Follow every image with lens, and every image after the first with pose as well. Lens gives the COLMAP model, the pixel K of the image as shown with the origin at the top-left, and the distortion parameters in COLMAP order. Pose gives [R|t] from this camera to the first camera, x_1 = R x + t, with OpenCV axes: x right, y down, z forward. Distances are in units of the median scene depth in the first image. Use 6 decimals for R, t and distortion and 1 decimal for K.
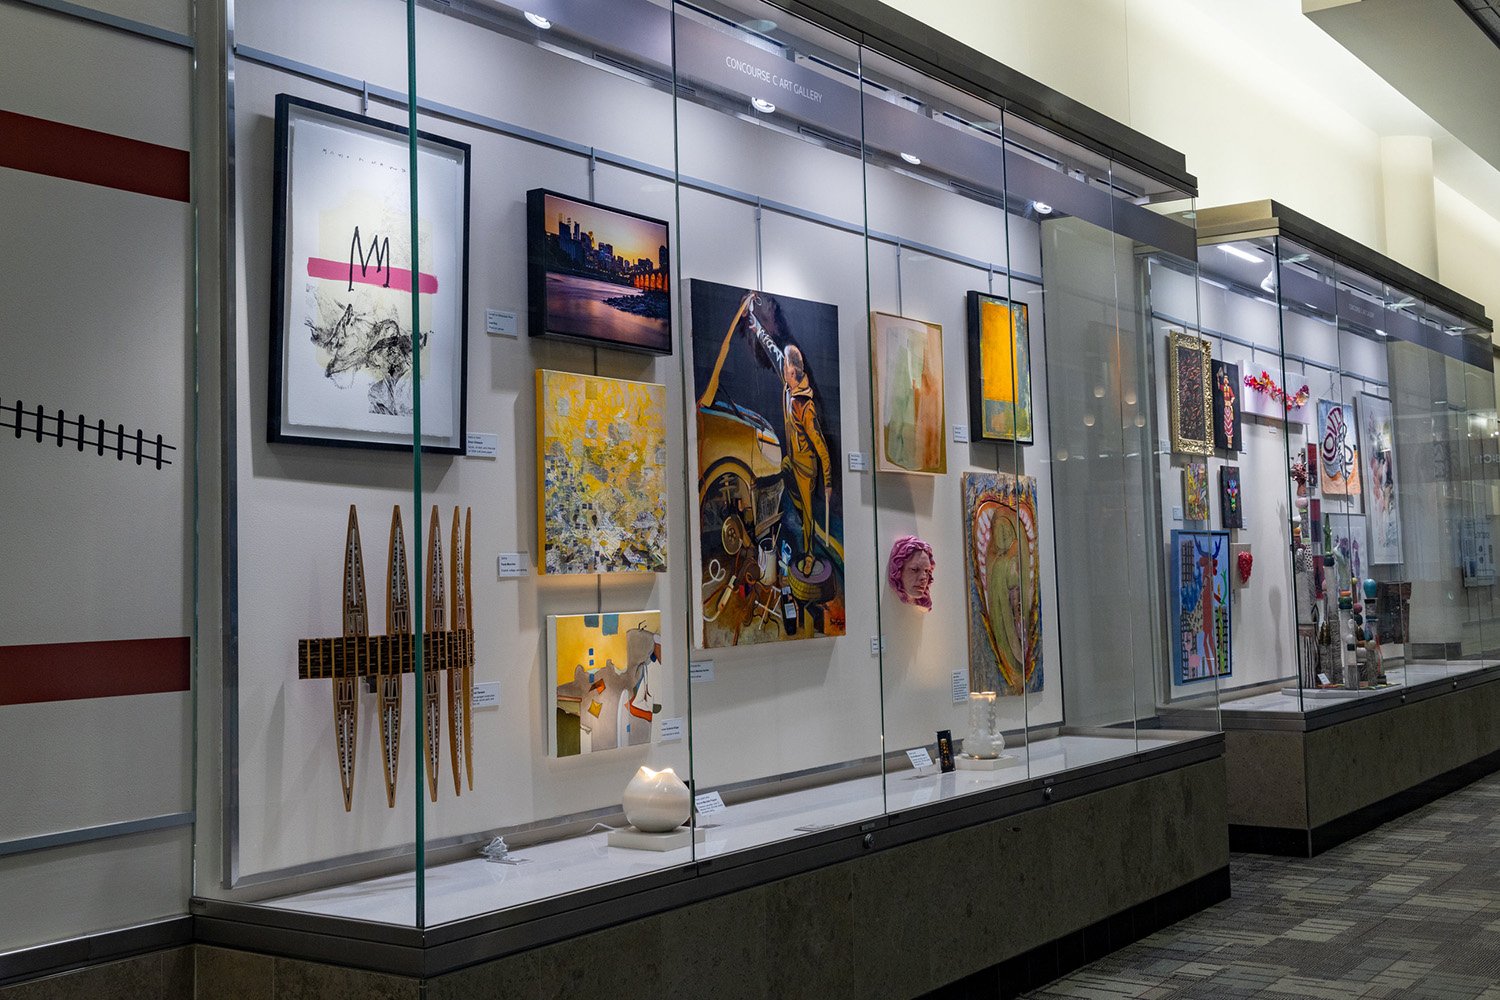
lens RADIAL K [[1732.1, 0, 634.1], [0, 1732.1, 429.9], [0, 0, 1]] dist [0.026697, 0.000000]
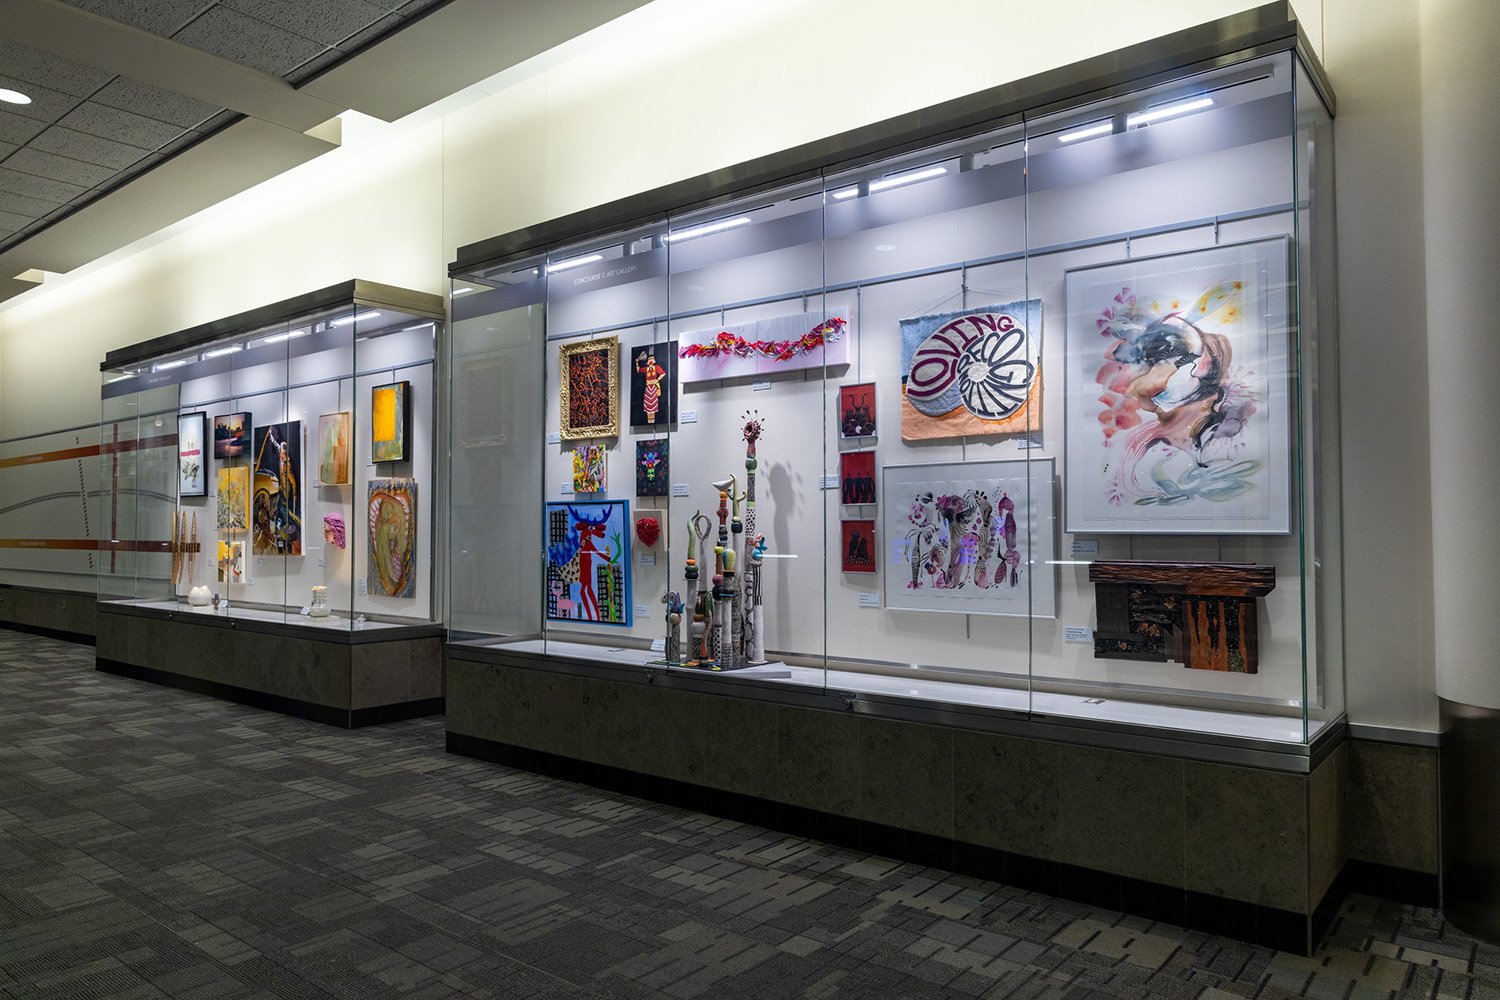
lens RADIAL K [[994.7, 0, 759.6], [0, 994.7, 489.4], [0, 0, 1]] dist [0.008172, -0.003020]
pose [[-0.024780, -0.025576, -0.999366, 1.748349], [0.081477, 0.996295, -0.027518, 0.135603], [0.996367, -0.082108, -0.022605, 1.949831]]
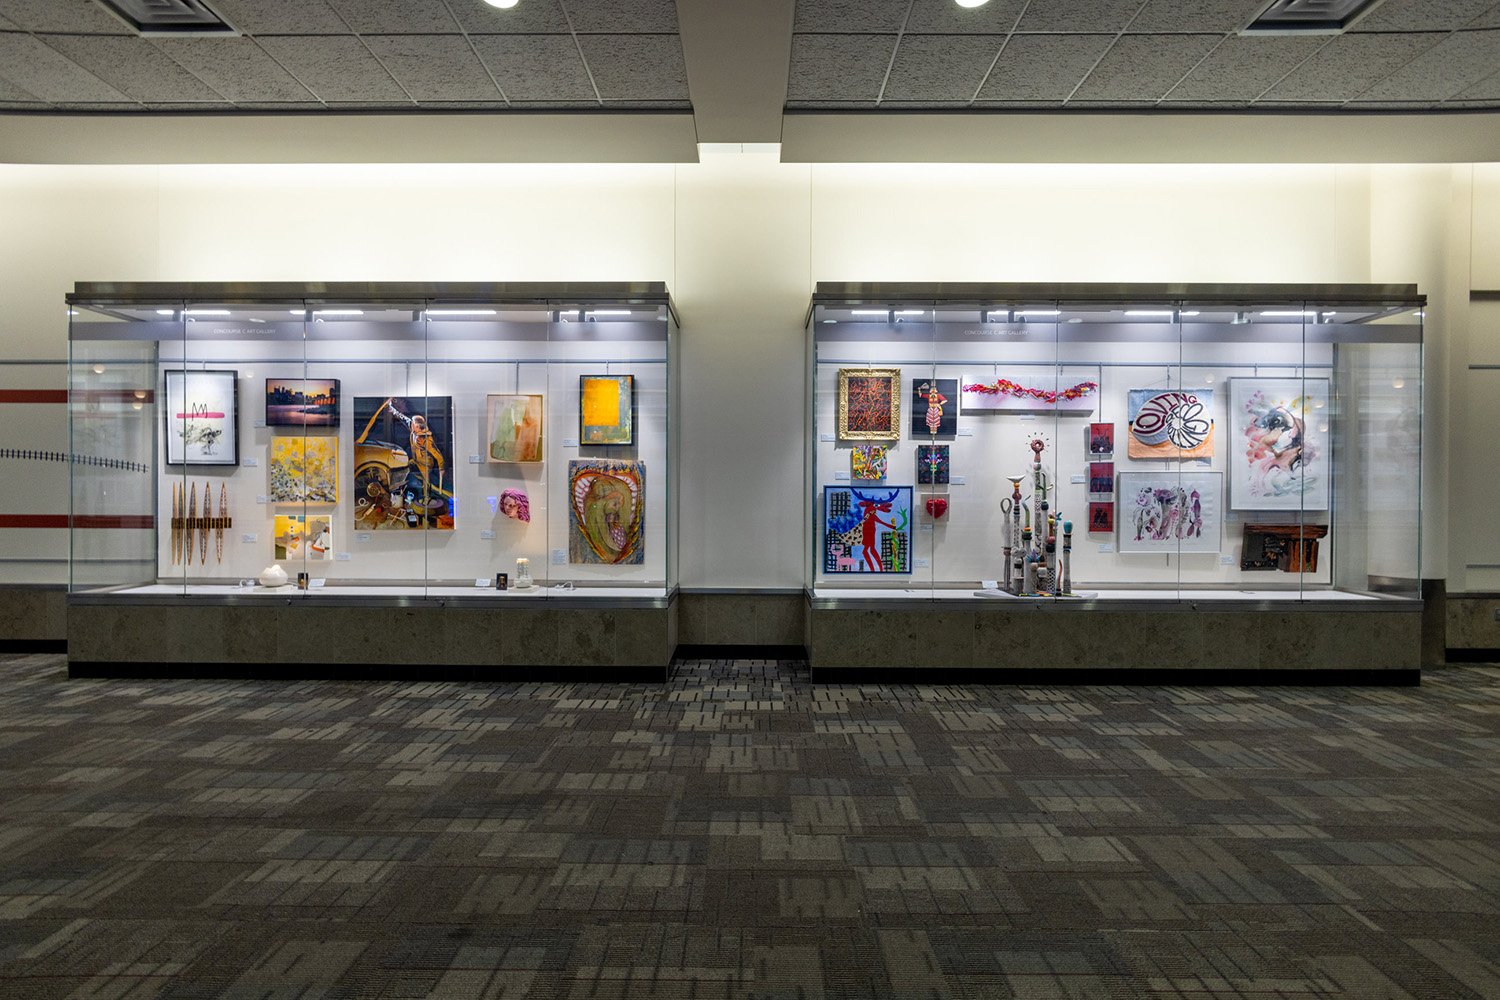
lens RADIAL K [[634.1, 0, 749.3], [0, 634.1, 495.1], [0, 0, 1]] dist [-0.002705, -0.000177]
pose [[0.599434, 0.032926, -0.799746, 1.281287], [0.051147, 0.995536, 0.079323, 0.021672], [0.798788, -0.088454, 0.595074, 0.928150]]
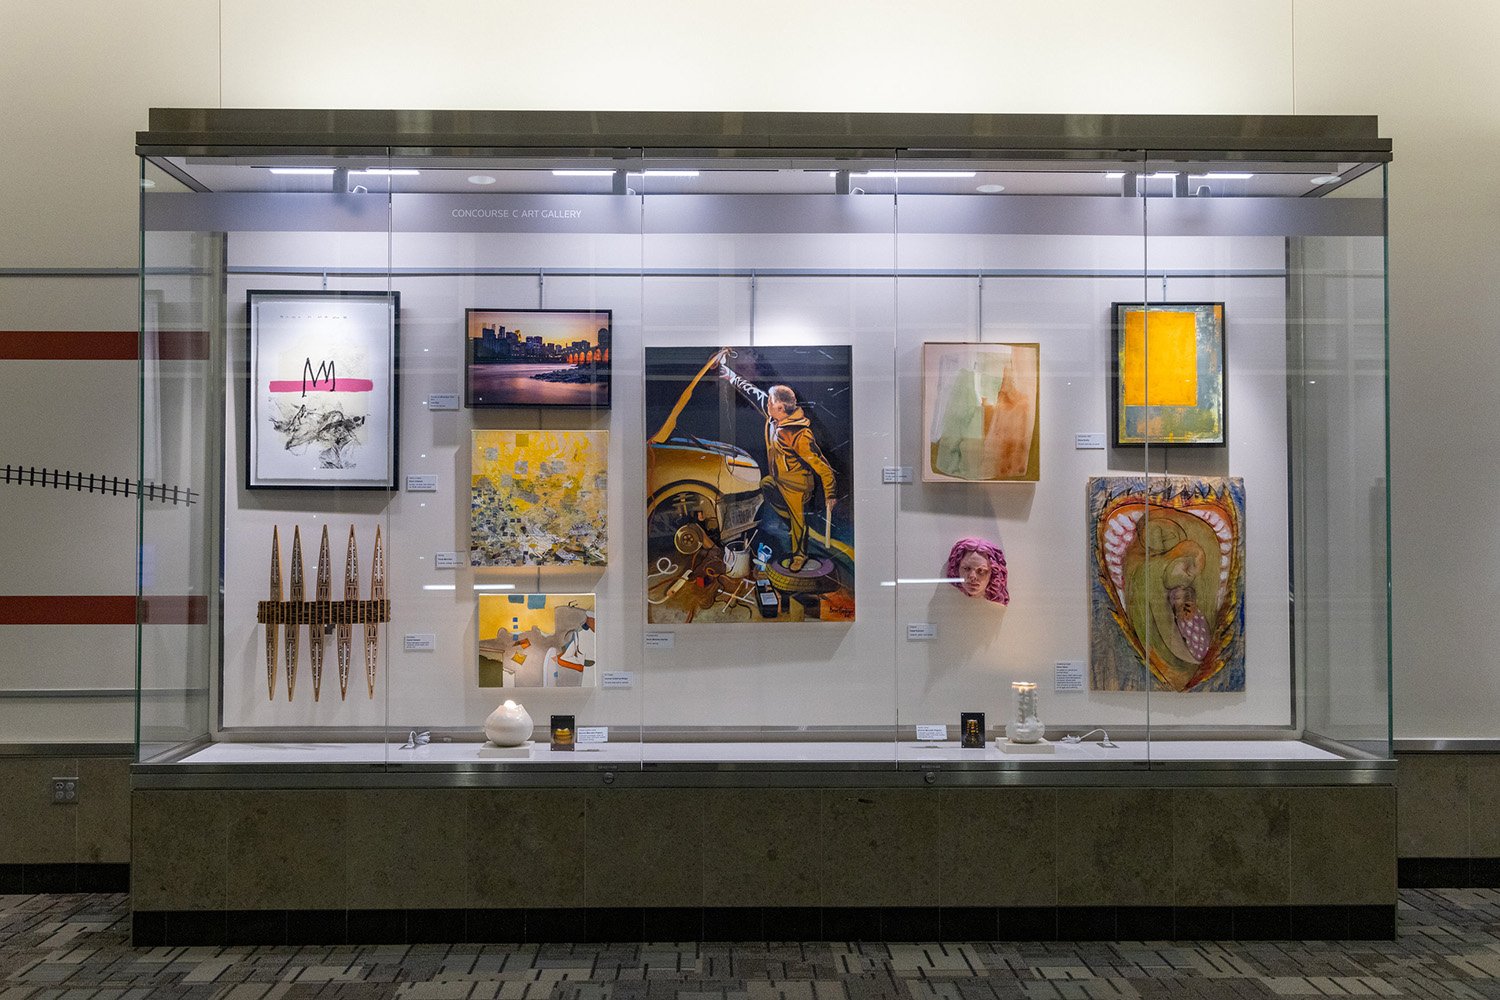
lens RADIAL K [[1306.6, 0, 741.8], [0, 1306.6, 499.1], [0, 0, 1]] dist [0.017814, -0.021516]
pose [[0.620117, 0.002644, -0.784505, 0.908516], [0.053262, 0.997545, 0.045463, -0.013228], [0.782699, -0.069977, 0.618454, 0.444787]]
